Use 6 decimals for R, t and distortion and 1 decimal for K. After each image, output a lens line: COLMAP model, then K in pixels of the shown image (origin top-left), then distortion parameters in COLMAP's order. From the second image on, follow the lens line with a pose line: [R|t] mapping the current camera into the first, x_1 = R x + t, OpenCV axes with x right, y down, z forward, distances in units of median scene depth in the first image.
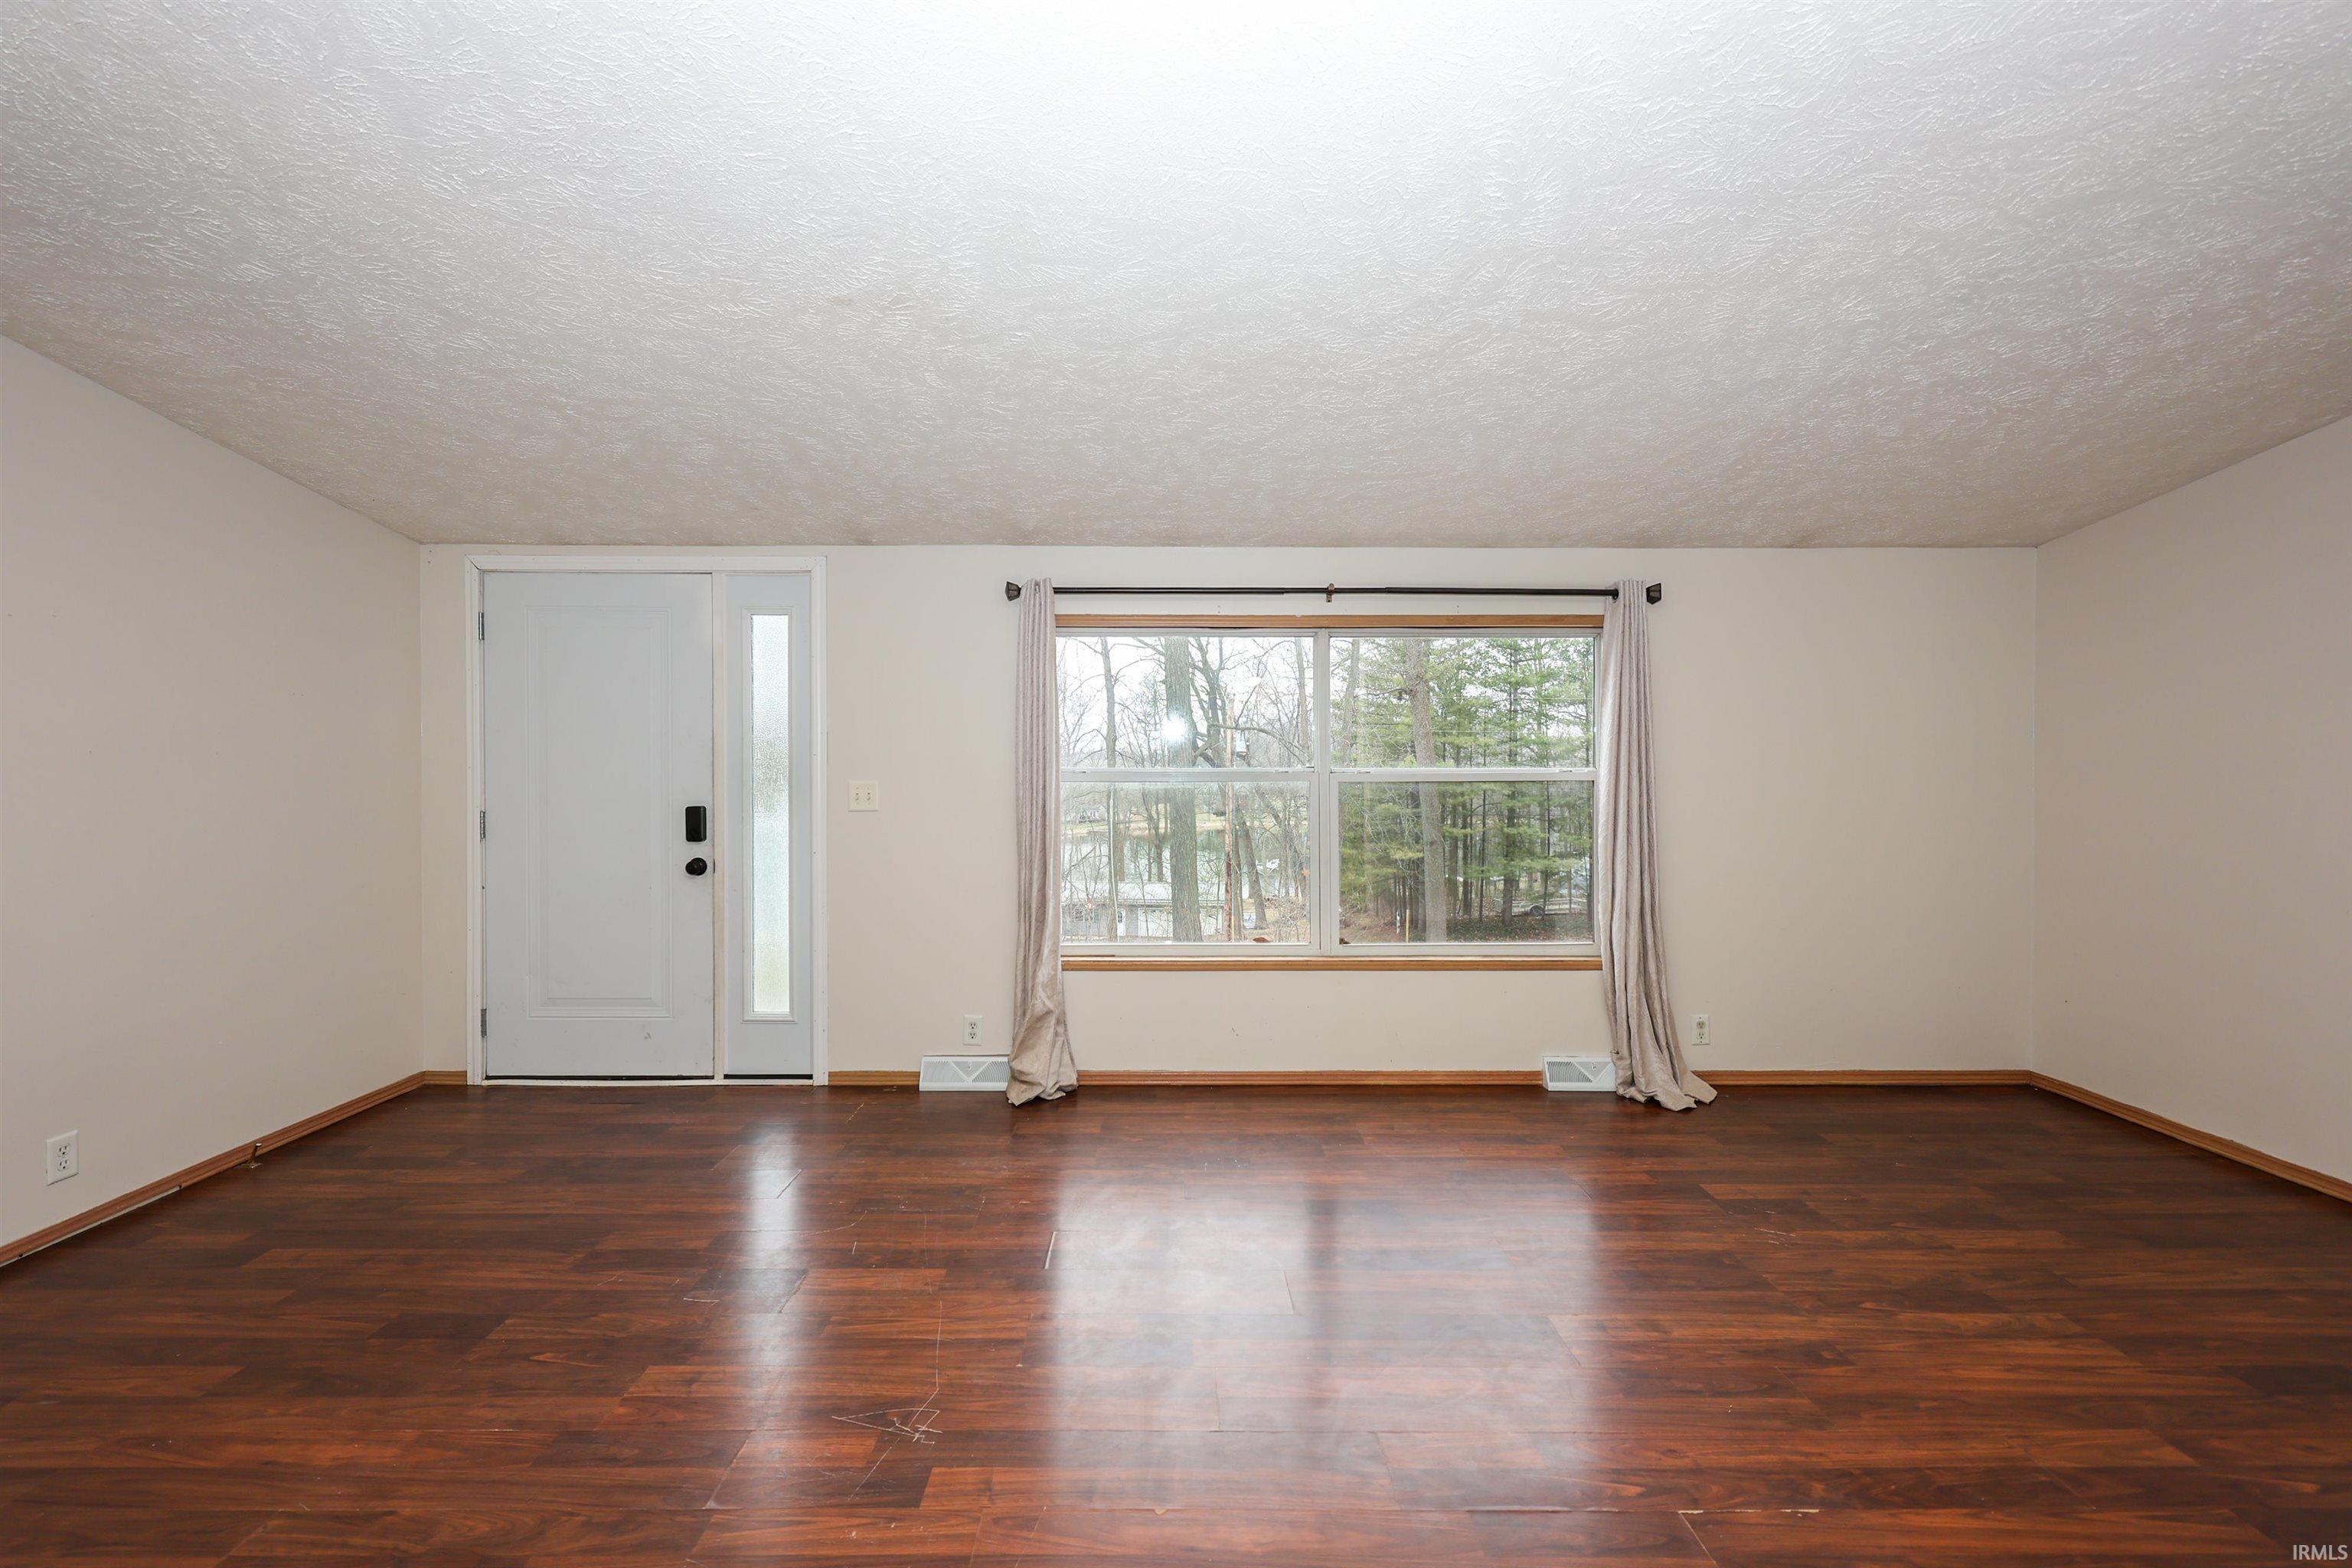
lens RADIAL K [[1010.8, 0, 1172.2], [0, 1010.8, 768.8], [0, 0, 1]] dist [0.003806, 0.000413]
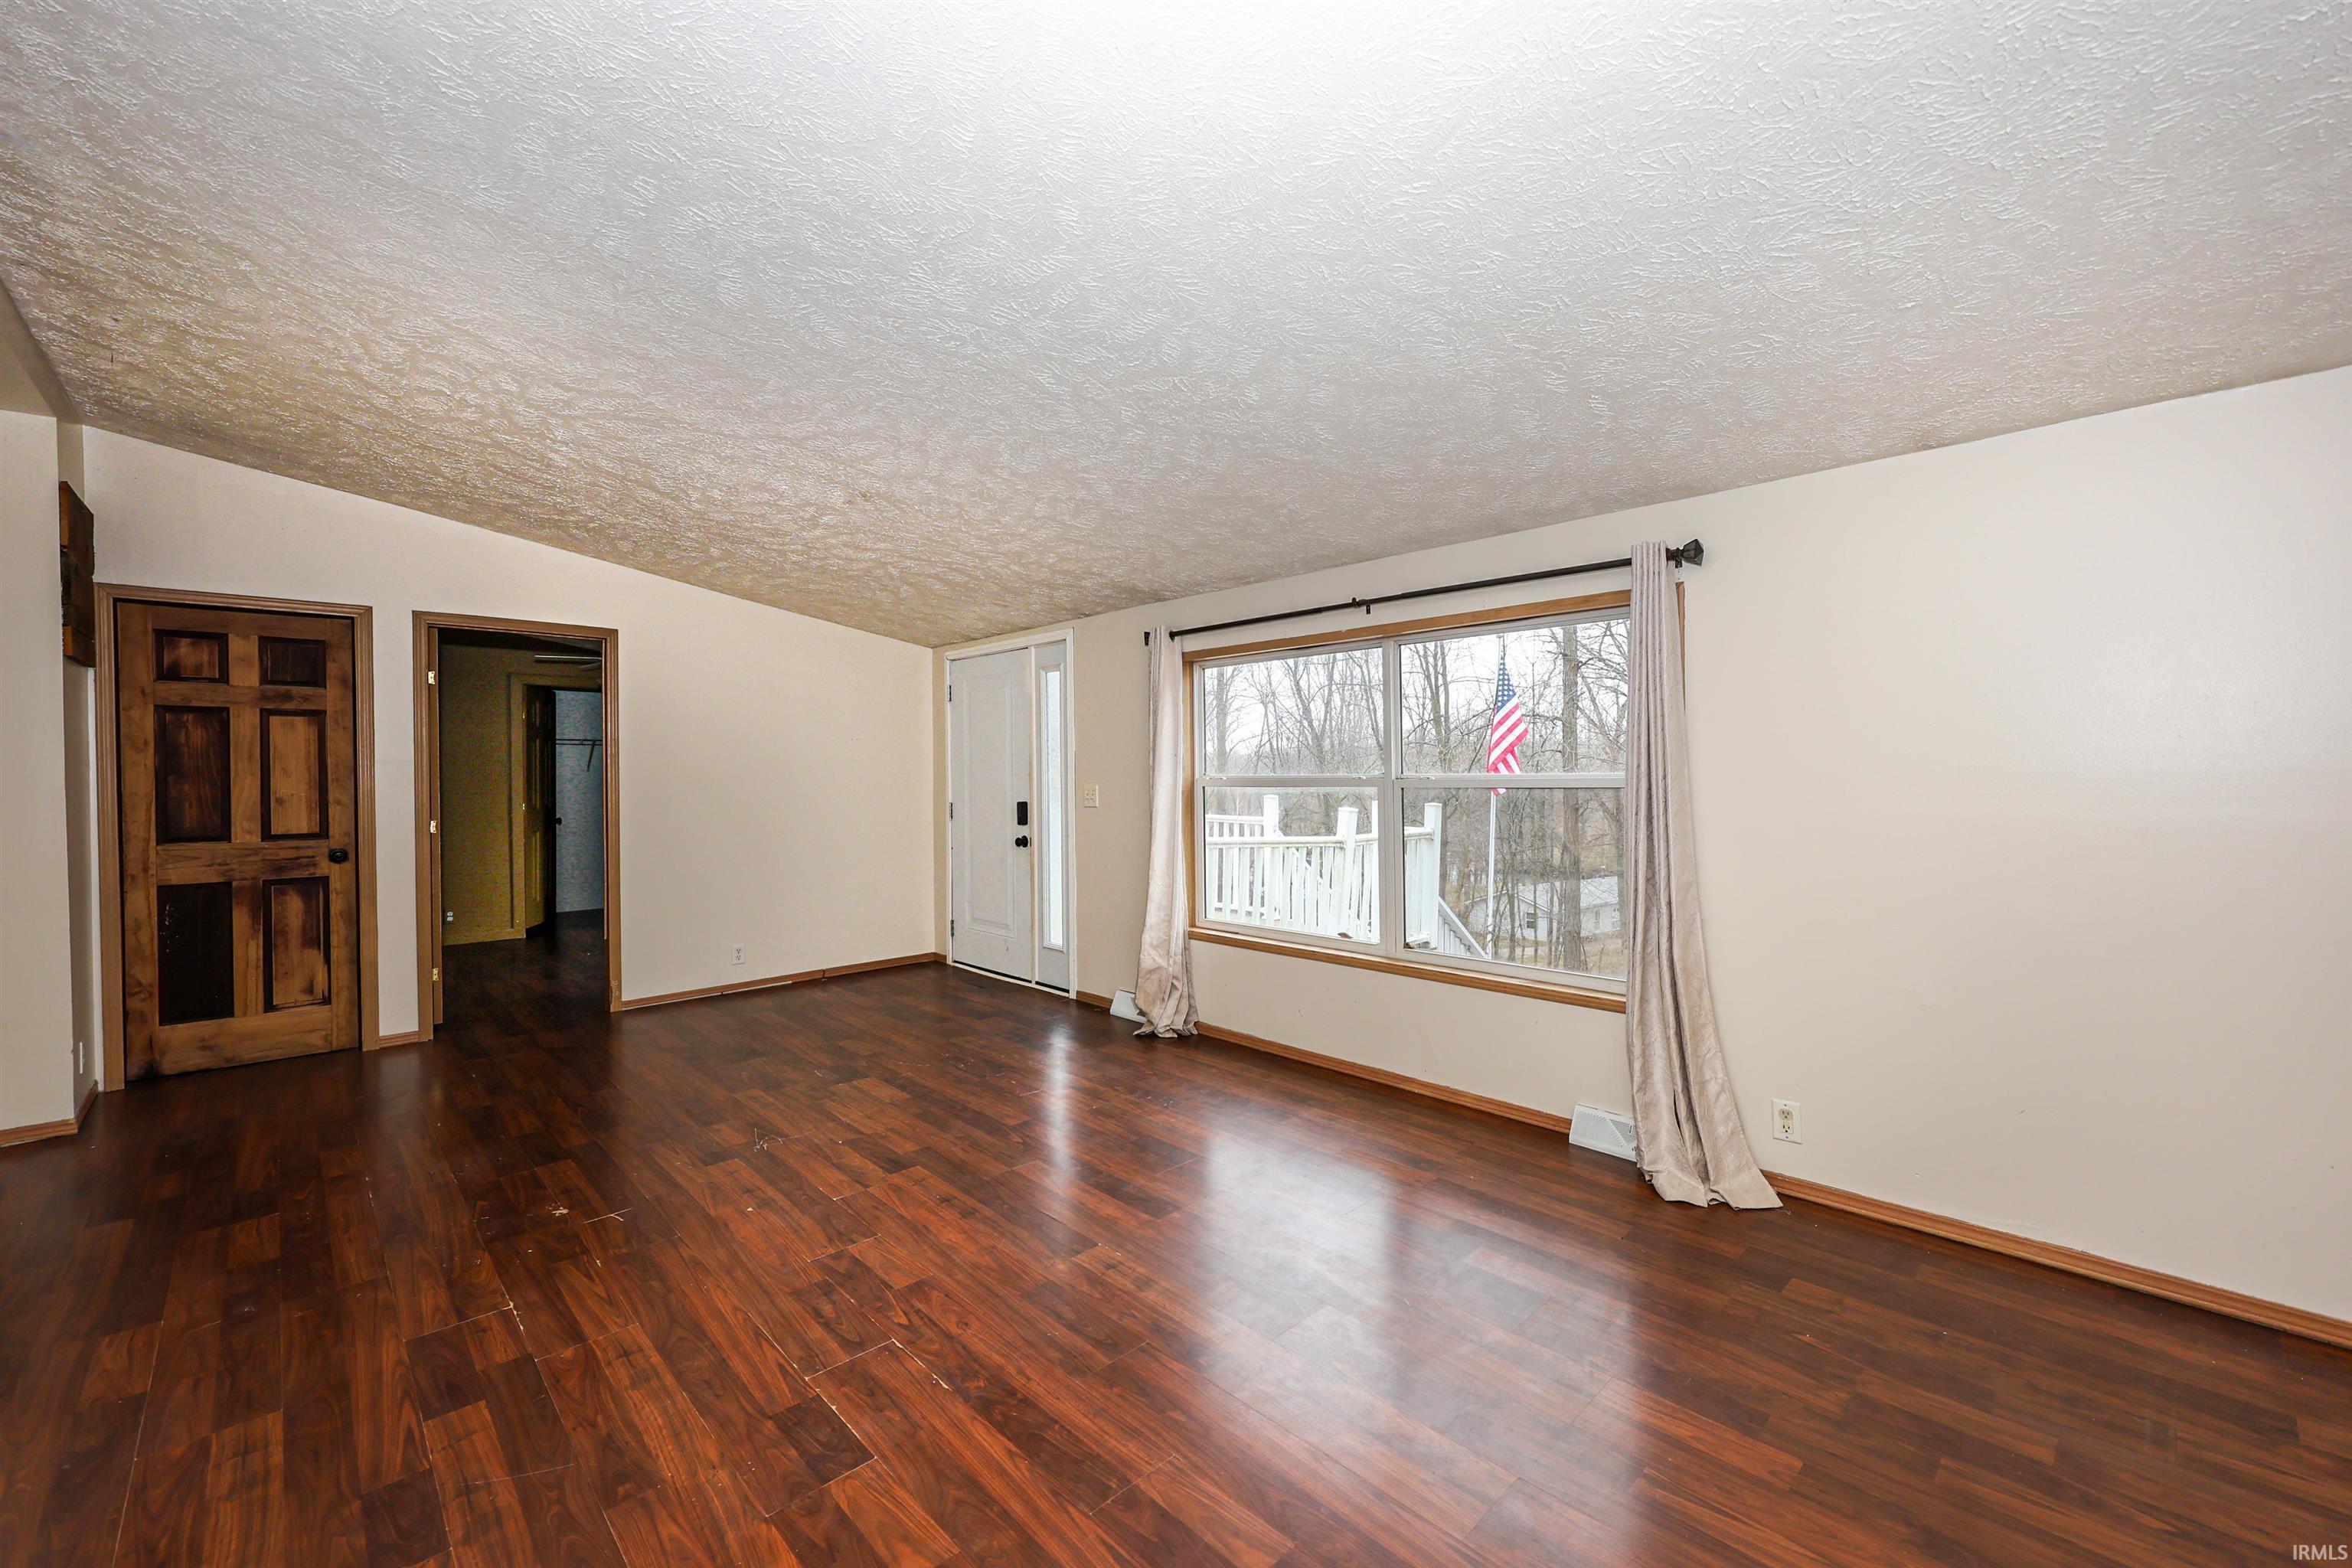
lens RADIAL K [[949.6, 0, 1164.4], [0, 949.6, 775.7], [0, 0, 1]] dist [0.002039, 0.001225]
pose [[0.681015, -0.004387, -0.732256, 0.727015], [0.005674, 0.999984, -0.000715, 0.000045], [0.732247, -0.003668, 0.681029, 0.183884]]
